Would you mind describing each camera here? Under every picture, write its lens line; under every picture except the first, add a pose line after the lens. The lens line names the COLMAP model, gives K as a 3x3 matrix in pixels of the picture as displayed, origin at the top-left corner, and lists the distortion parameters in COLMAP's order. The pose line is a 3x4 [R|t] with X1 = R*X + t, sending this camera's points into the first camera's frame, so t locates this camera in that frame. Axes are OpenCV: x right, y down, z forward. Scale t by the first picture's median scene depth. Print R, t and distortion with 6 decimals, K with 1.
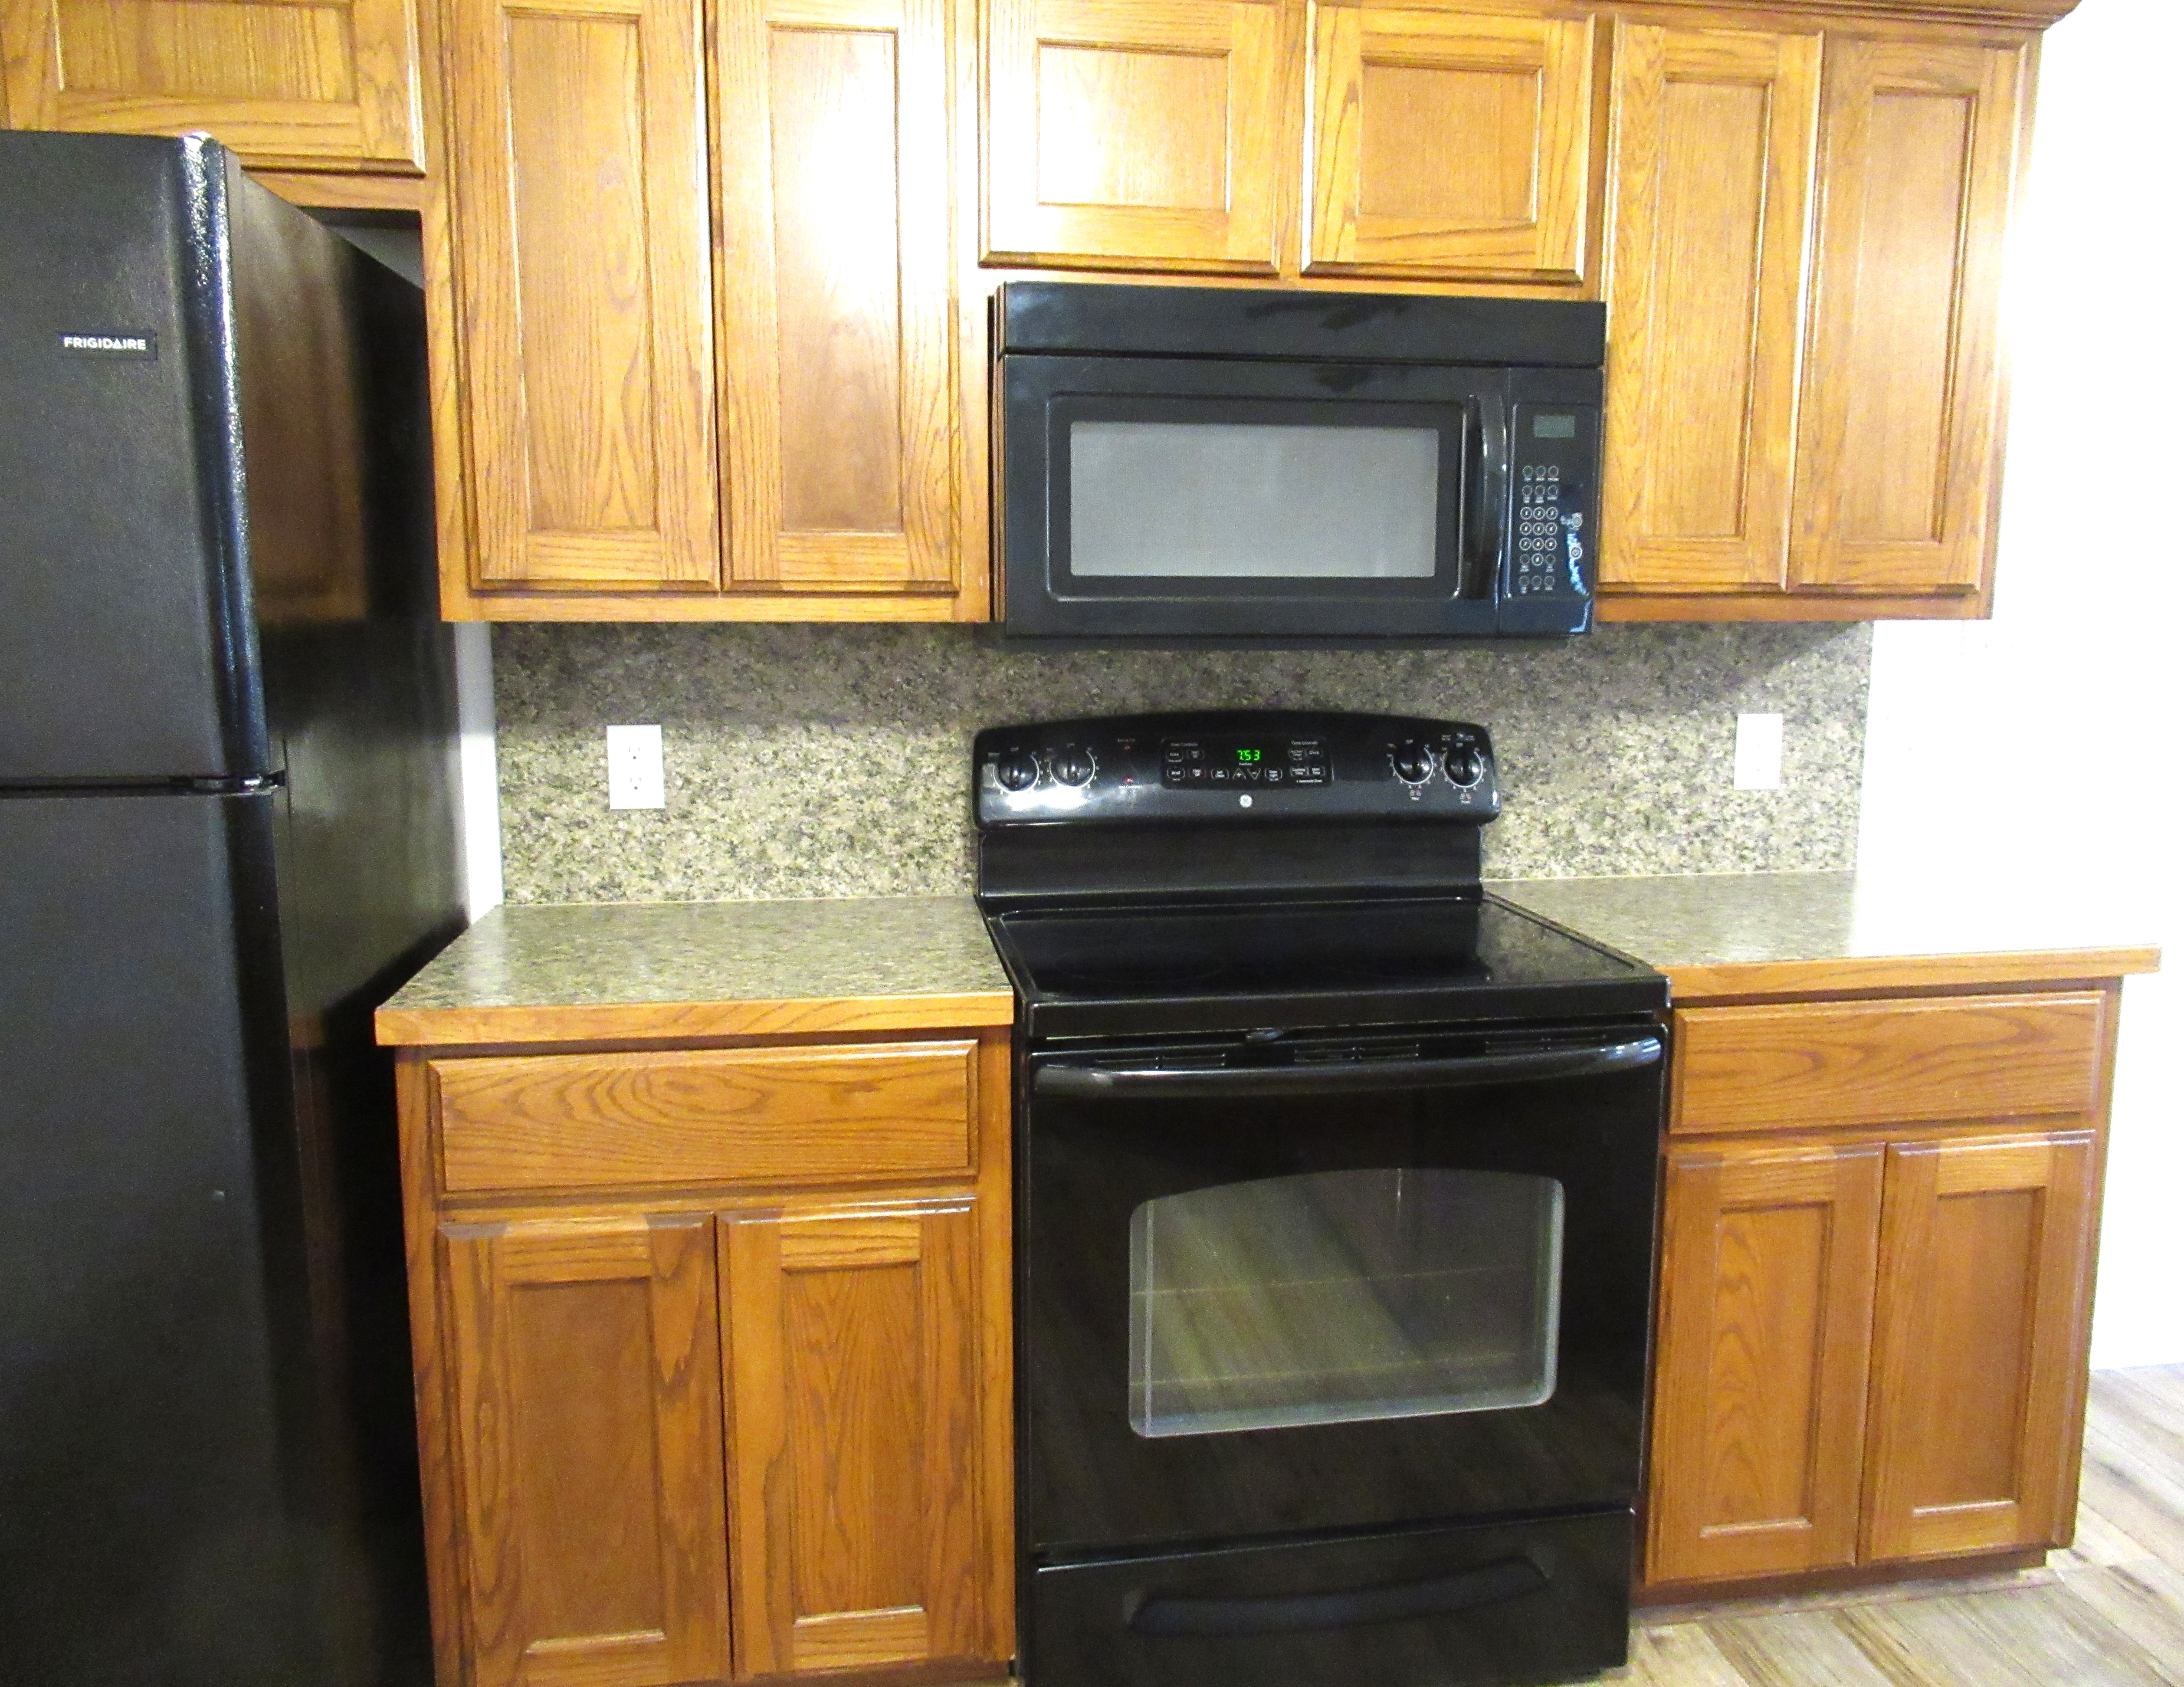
lens RADIAL K [[1662.7, 0, 1122.8], [0, 1662.7, 842.0], [0, 0, 1]] dist [-0.005191, -0.002713]
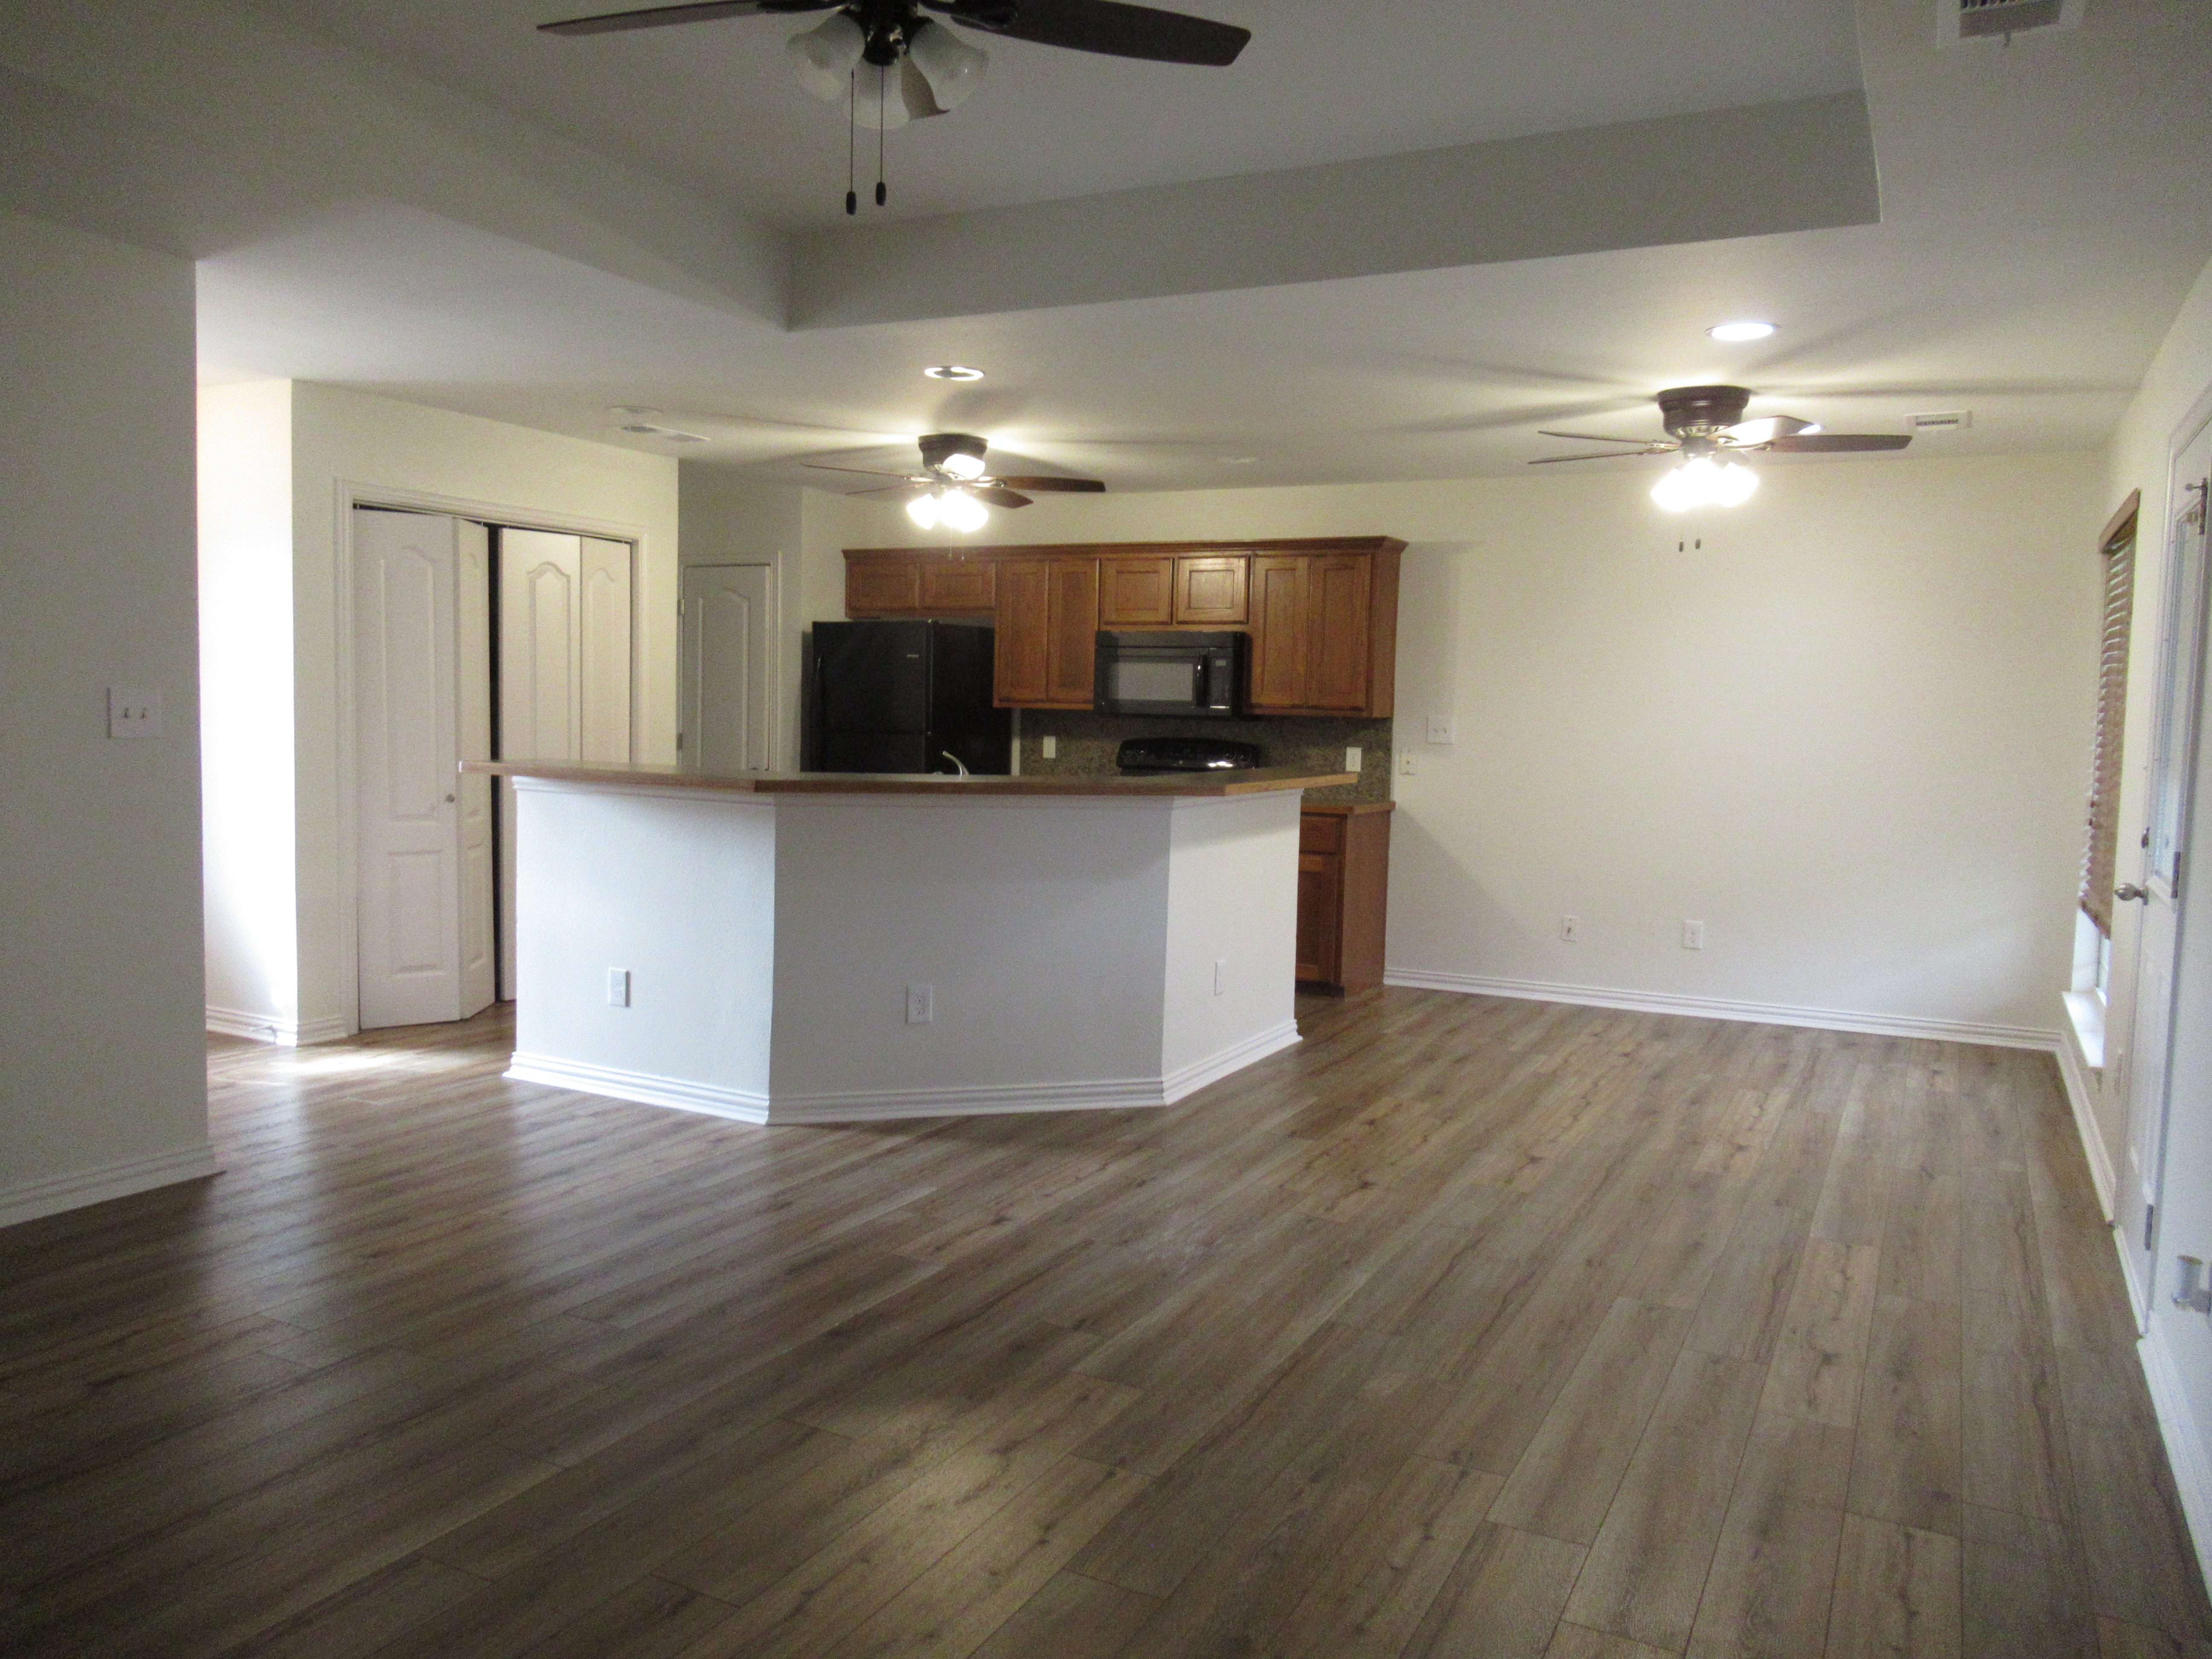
lens RADIAL K [[1637.1, 0, 1100.1], [0, 1637.1, 835.2], [0, 0, 1]] dist [-0.009123, 0.003058]
pose [[0.795146, 0.066677, -0.602742, 2.280731], [-0.113385, 0.992755, -0.039757, 0.320392], [0.595724, 0.099954, 0.796945, -2.091319]]
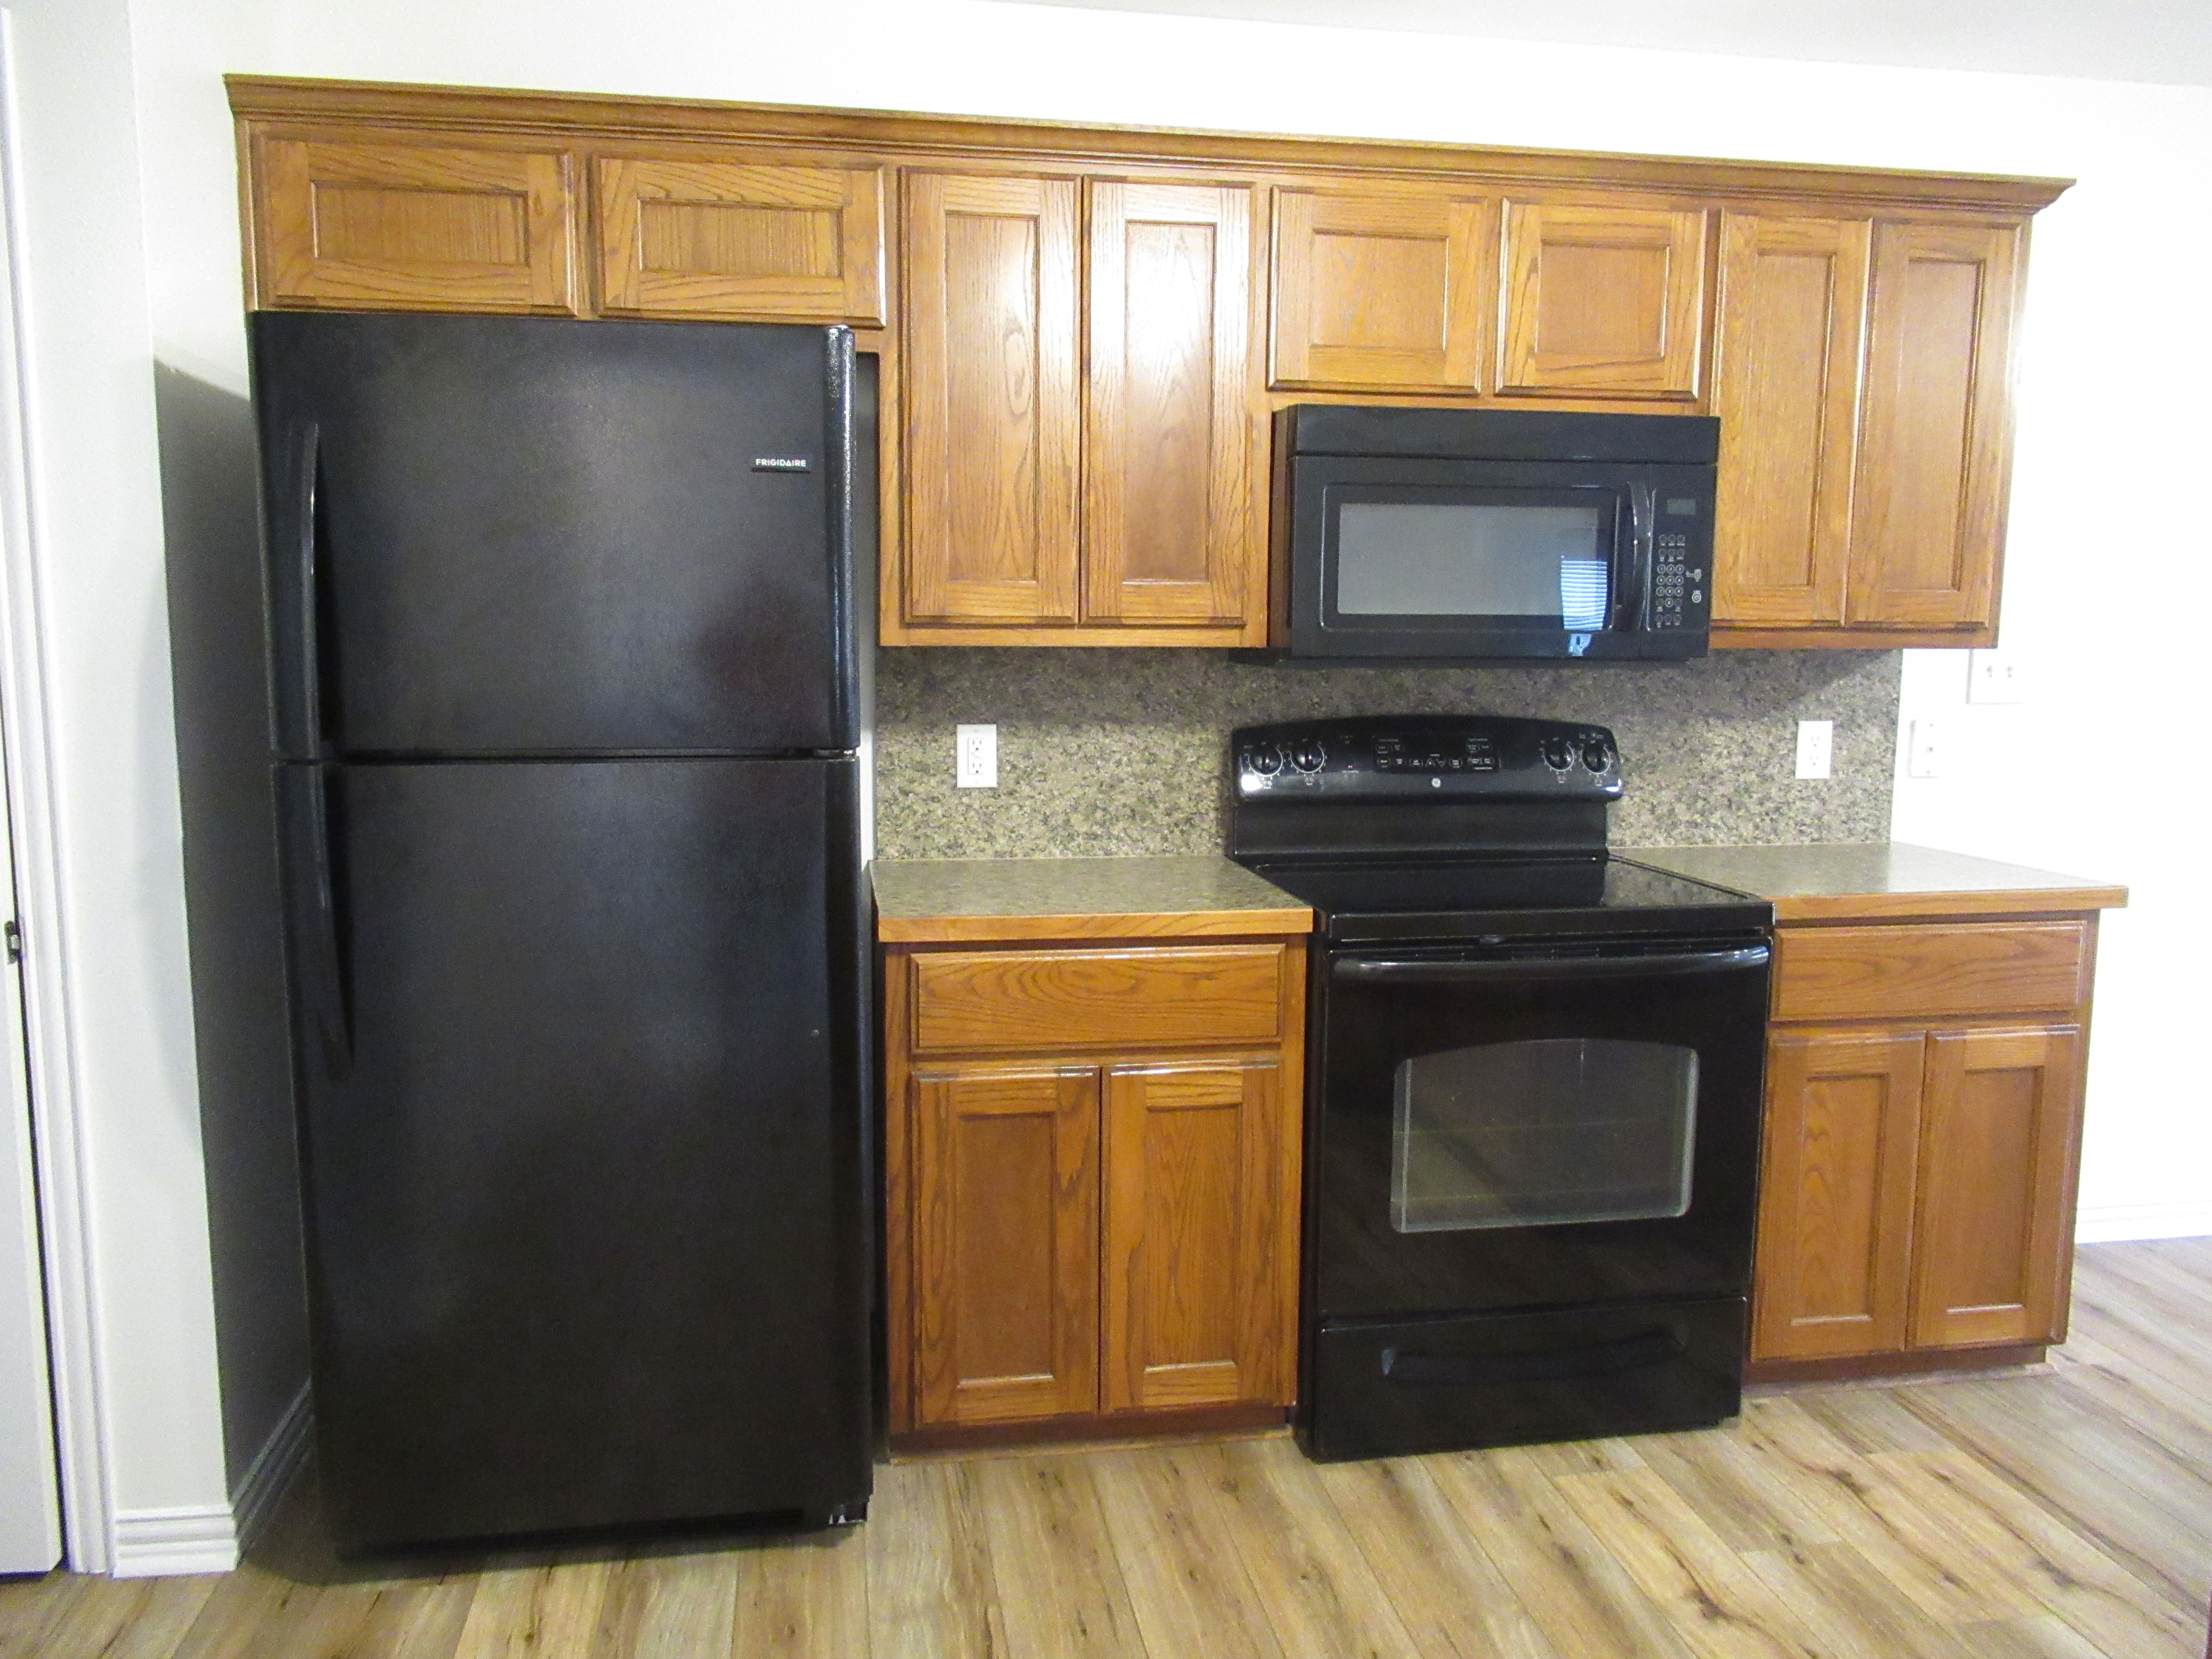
lens RADIAL K [[1637.1, 0, 1103.2], [0, 1637.1, 830.7], [0, 0, 1]] dist [-0.009123, 0.003058]
pose [[0.999997, 0.002506, 0.000715, -0.211701], [-0.002489, 0.999725, -0.023306, 0.048956], [-0.000773, 0.023304, 0.999728, -0.333351]]
